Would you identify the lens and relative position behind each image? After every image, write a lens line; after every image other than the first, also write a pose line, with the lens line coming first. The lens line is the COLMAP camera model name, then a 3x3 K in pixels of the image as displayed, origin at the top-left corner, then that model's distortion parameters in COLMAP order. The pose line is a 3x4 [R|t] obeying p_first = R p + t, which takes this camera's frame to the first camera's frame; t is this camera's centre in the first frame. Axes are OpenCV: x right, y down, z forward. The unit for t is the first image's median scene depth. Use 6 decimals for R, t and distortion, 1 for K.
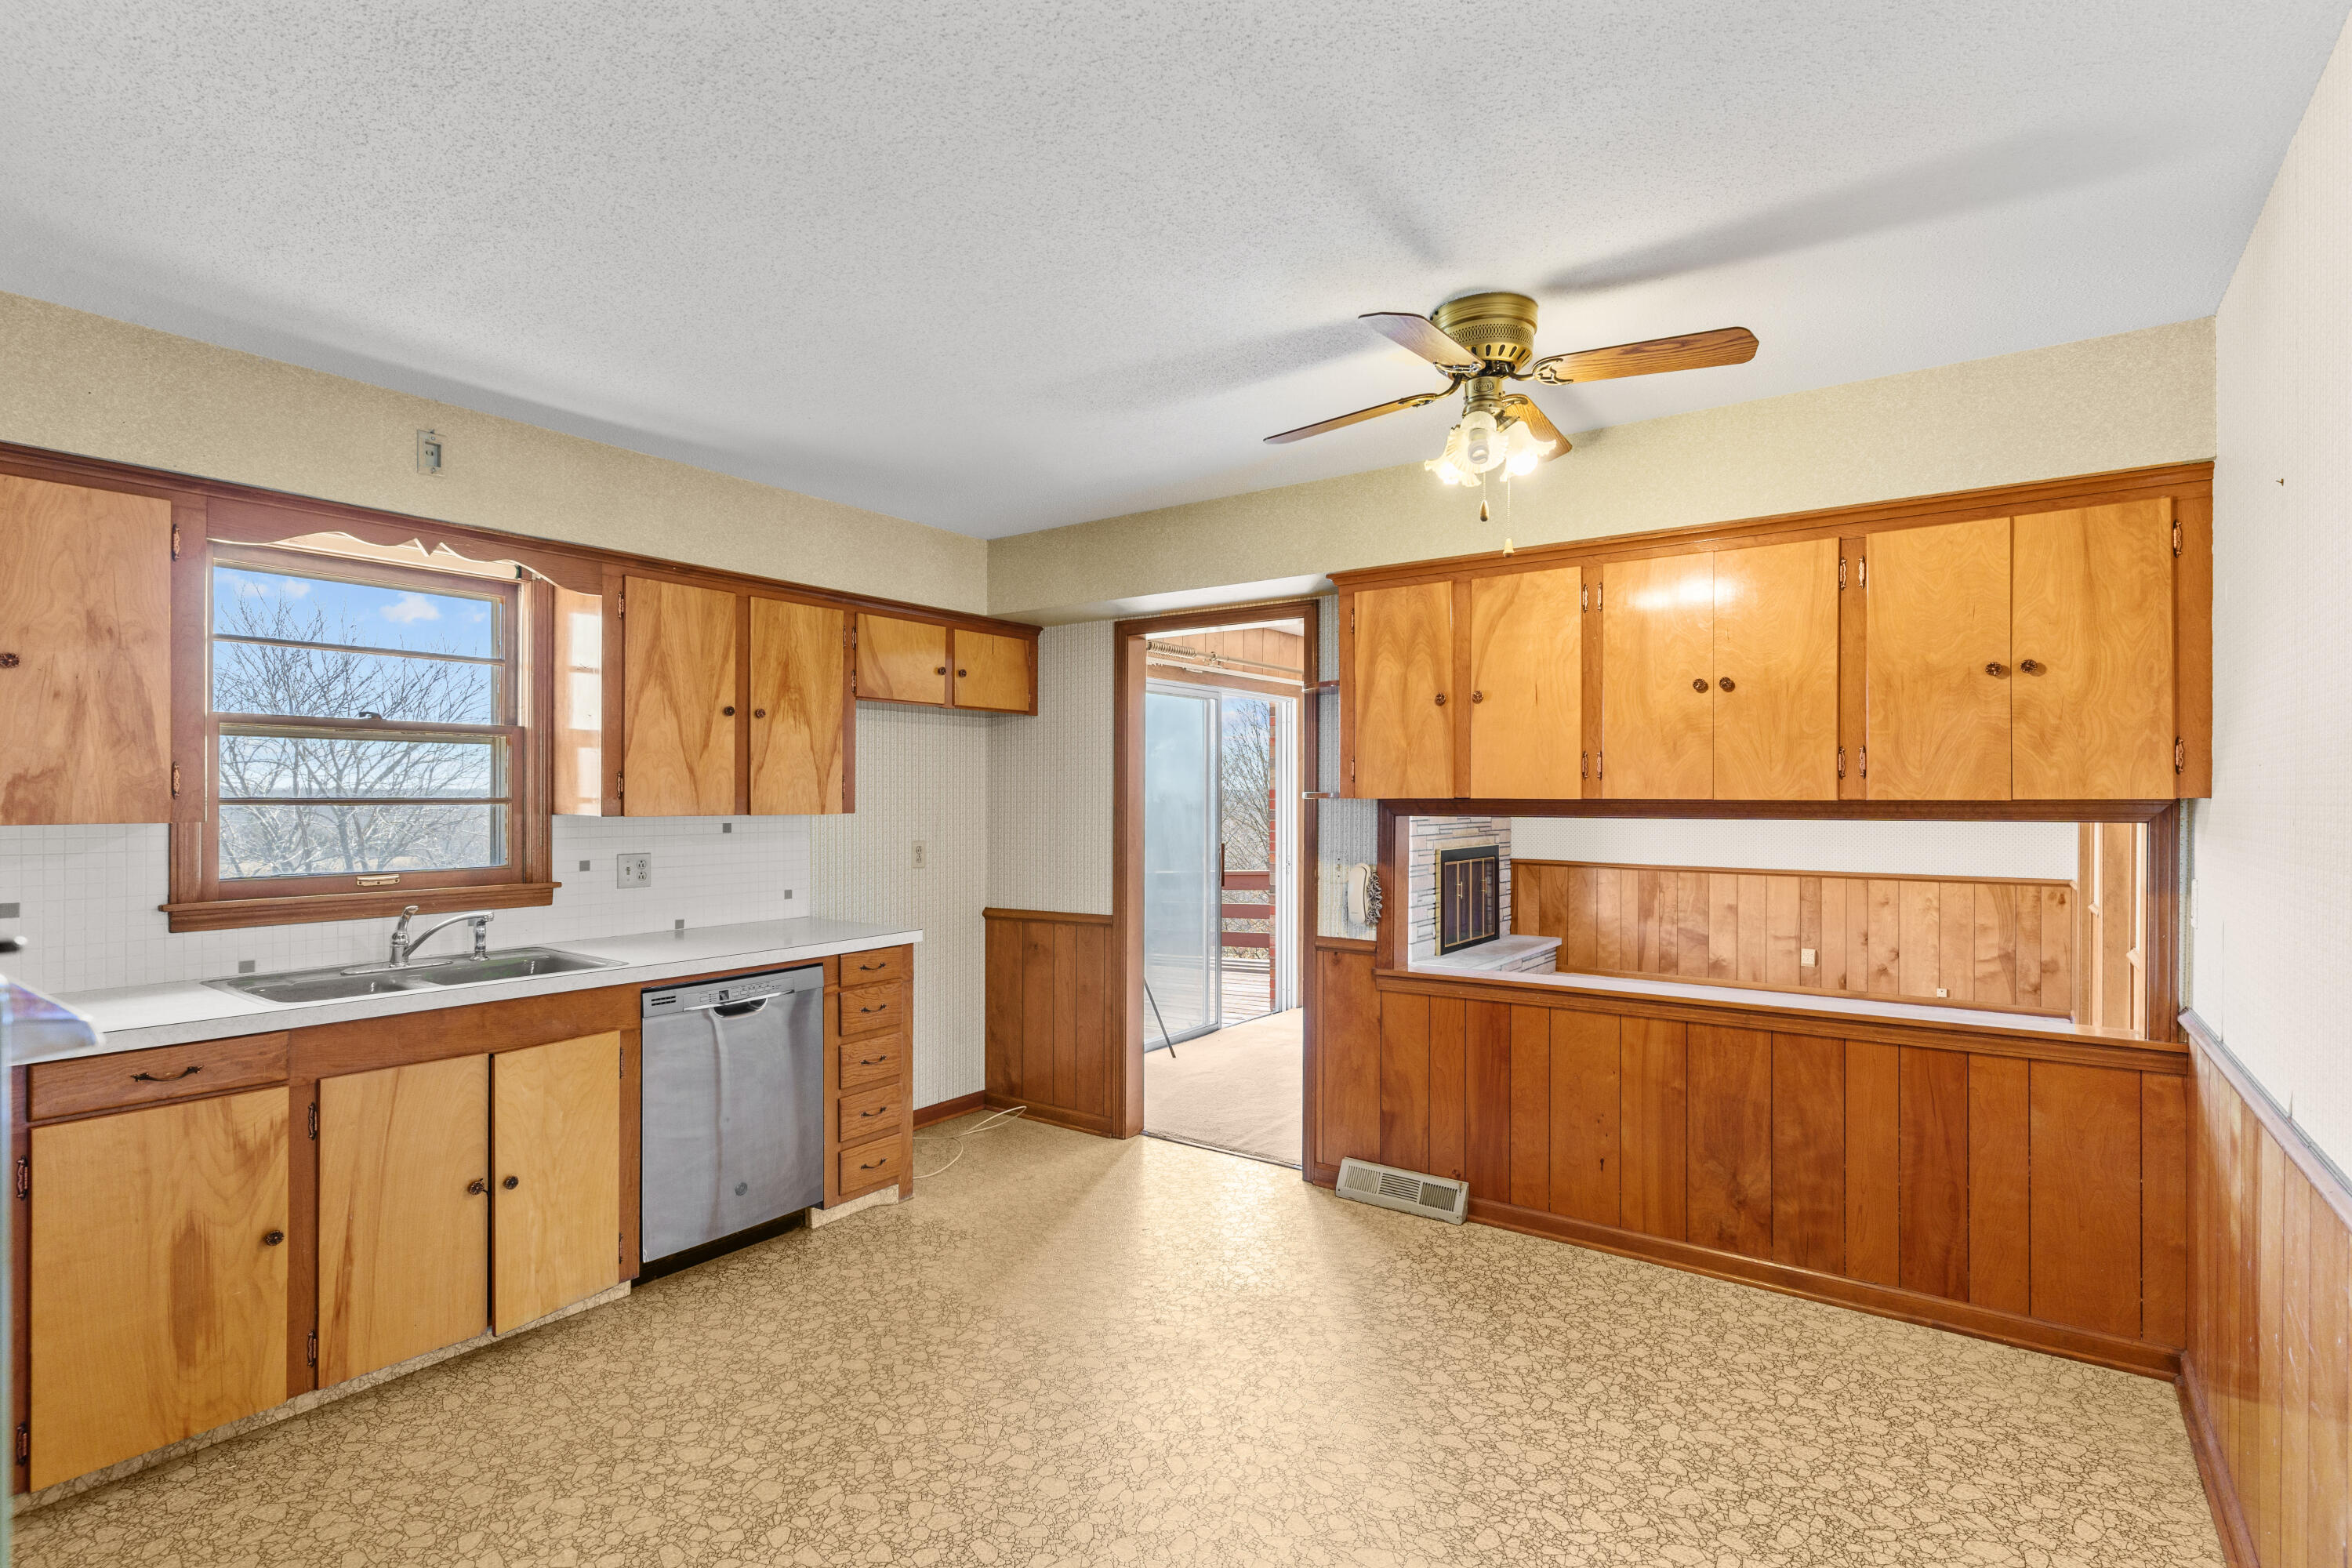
lens RADIAL K [[1131.3, 0, 1167.4], [0, 1131.3, 794.5], [0, 0, 1]] dist [0.001932, -0.000048]
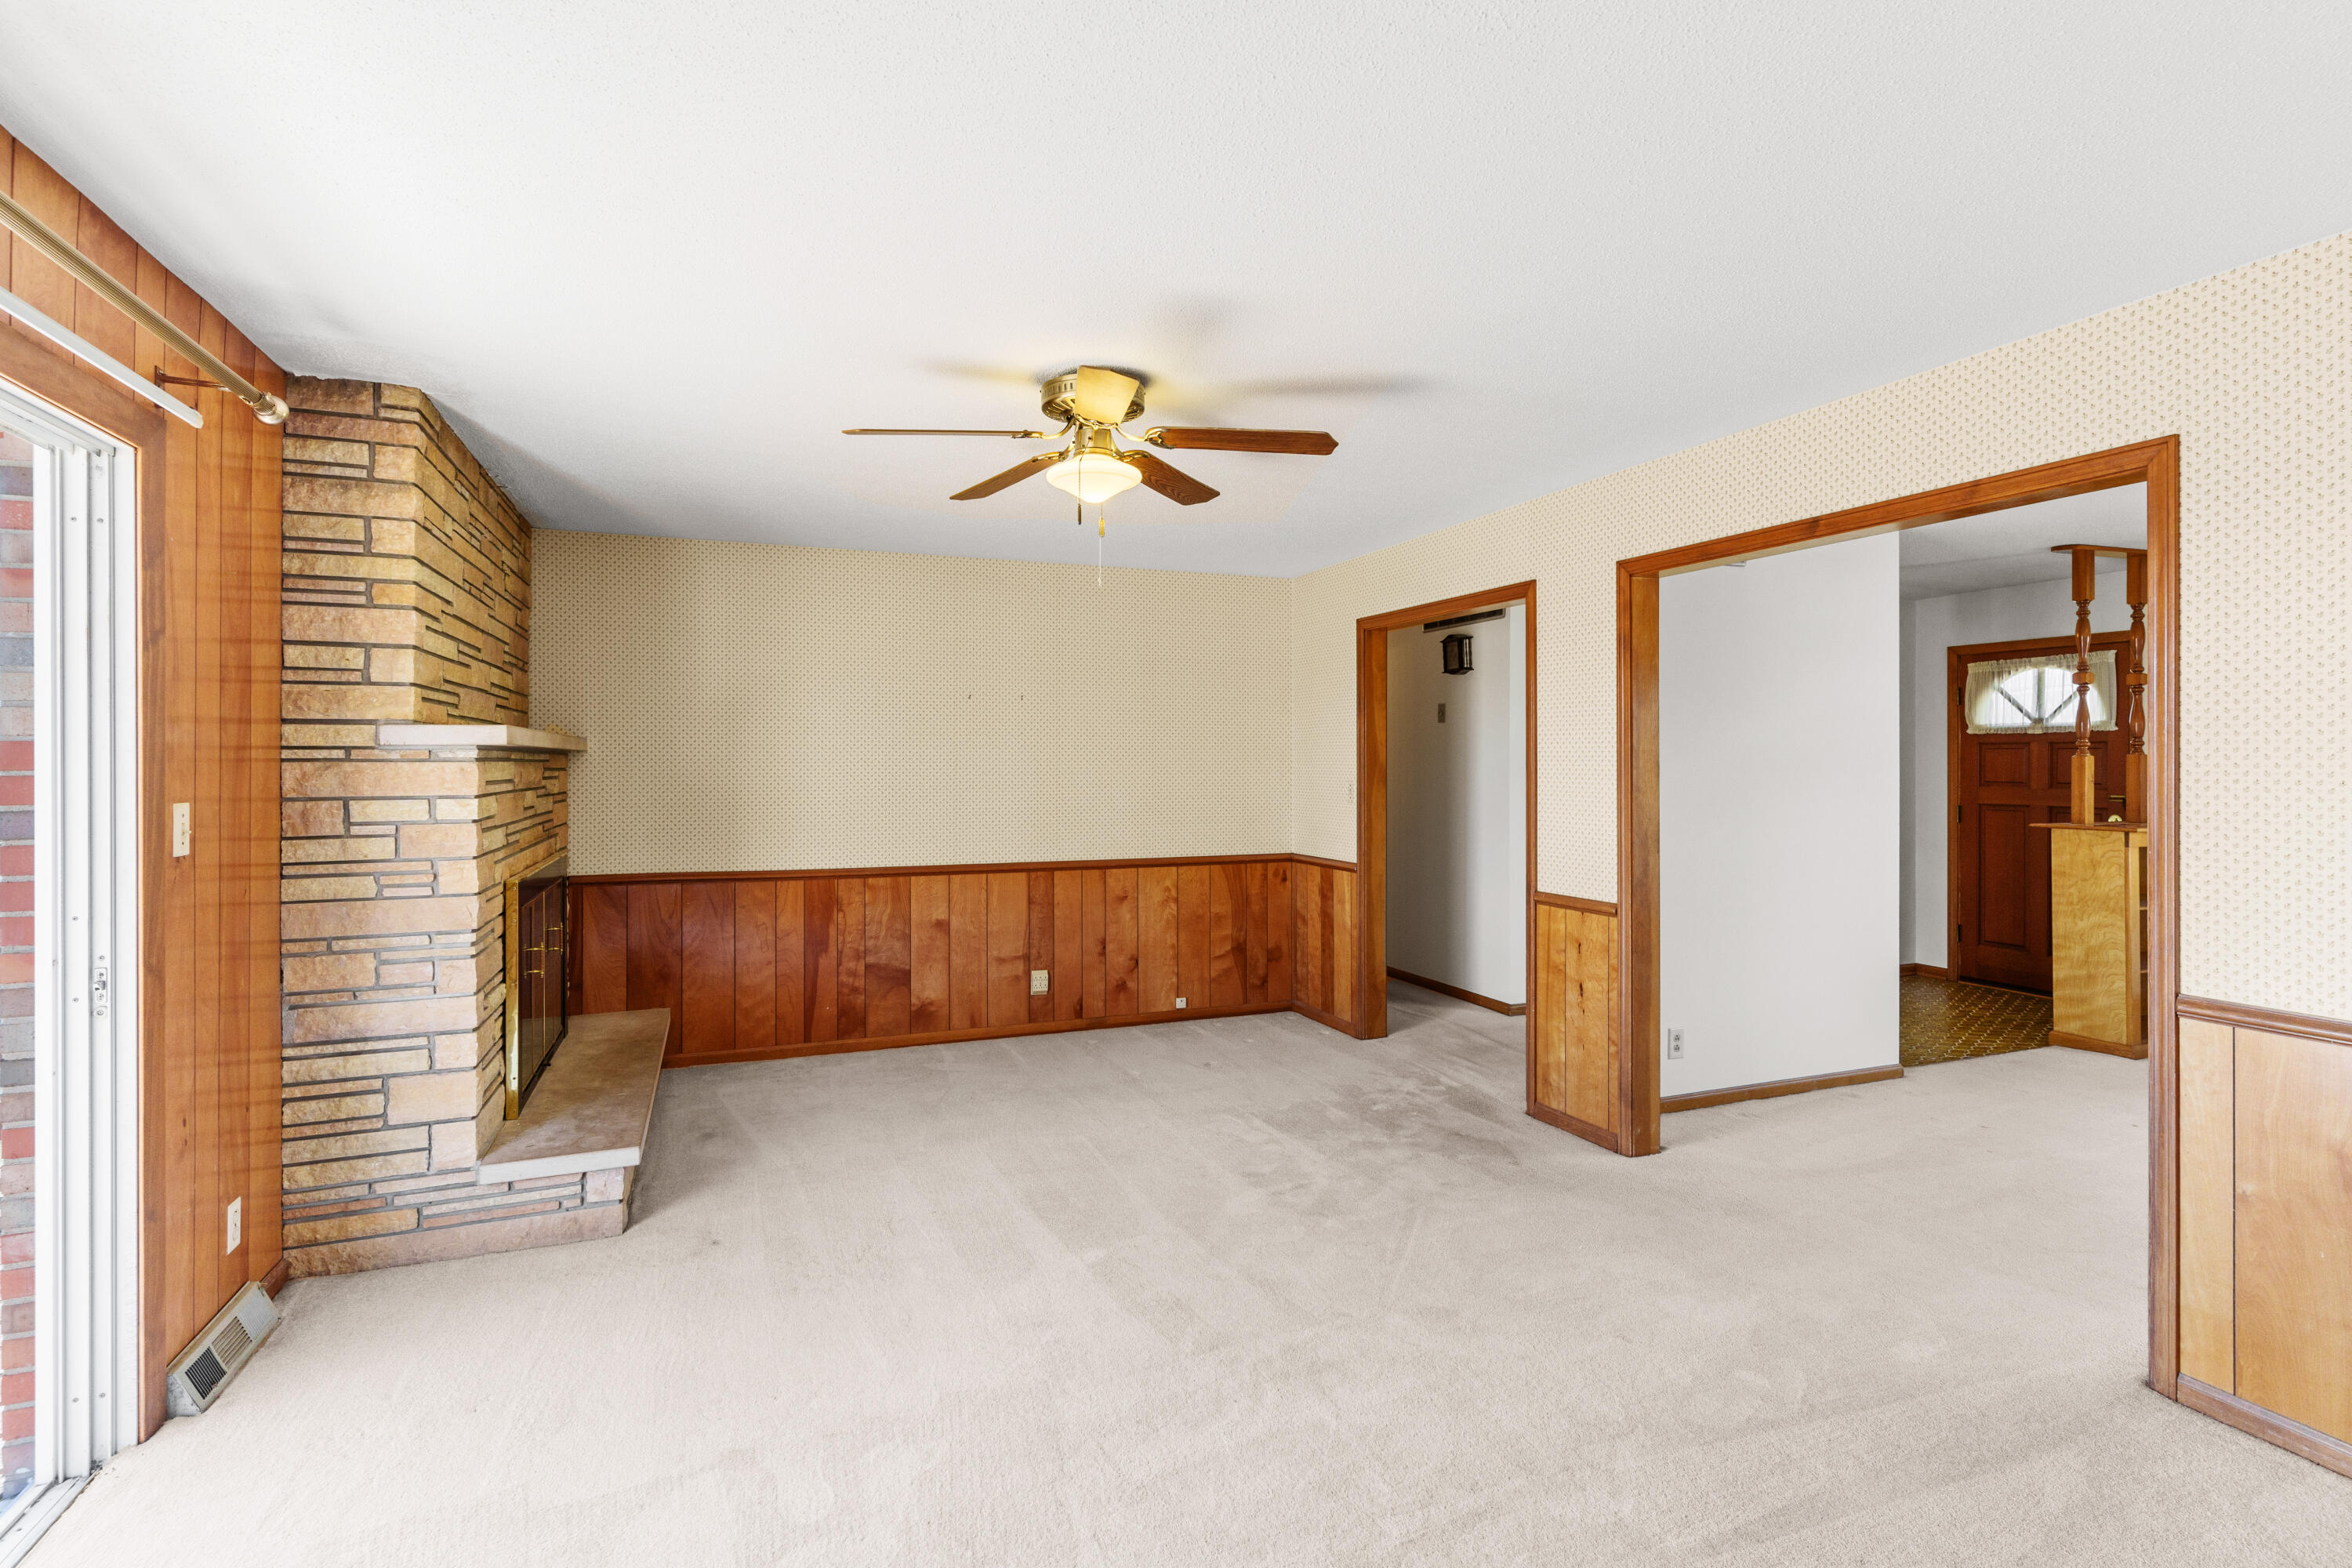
lens RADIAL K [[1113.8, 0, 1169.1], [0, 1113.8, 763.9], [0, 0, 1]] dist [-0.000609, -0.000187]
pose [[0.535069, -0.004404, 0.844797, 0.018256], [0.000588, 0.999988, 0.004841, 0.001618], [-0.844808, -0.002094, 0.535065, 1.163200]]
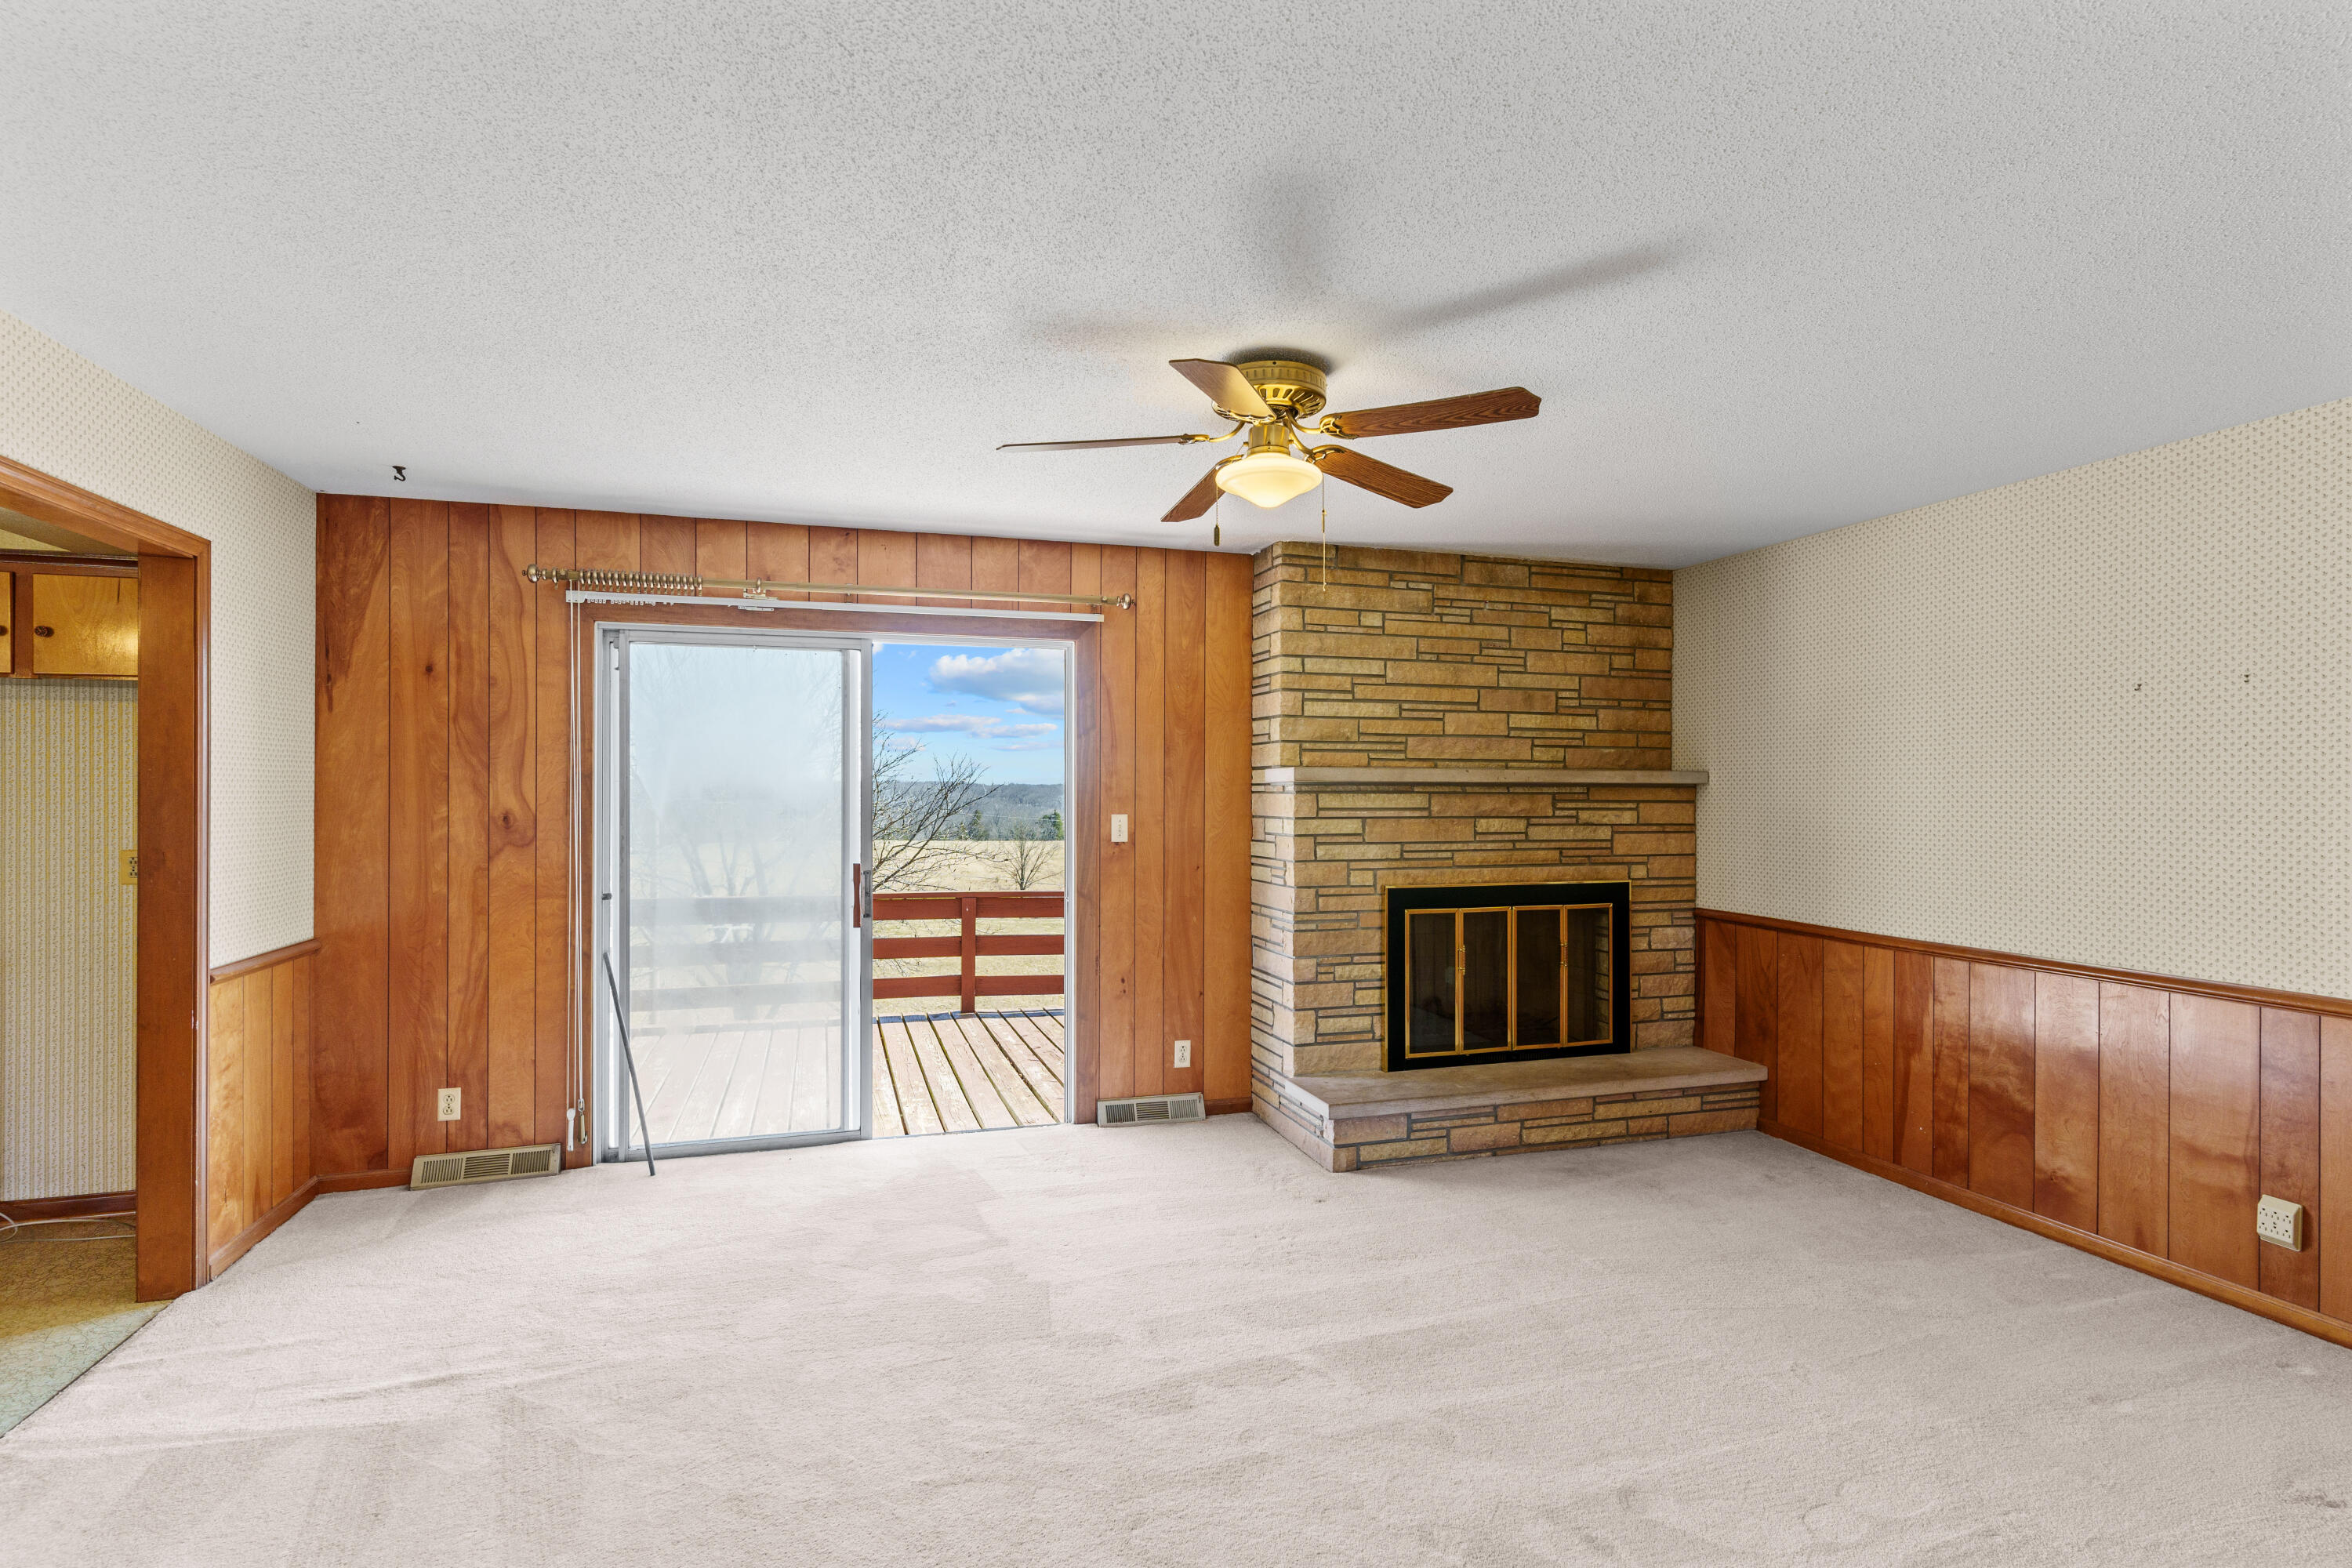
lens RADIAL K [[1131.3, 0, 1167.4], [0, 1131.3, 794.5], [0, 0, 1]] dist [0.001932, -0.000048]
pose [[0.802384, 0.002022, -0.596804, 1.047334], [0.000613, 0.999991, 0.004213, -0.000556], [0.596808, -0.003746, 0.802376, 1.010028]]
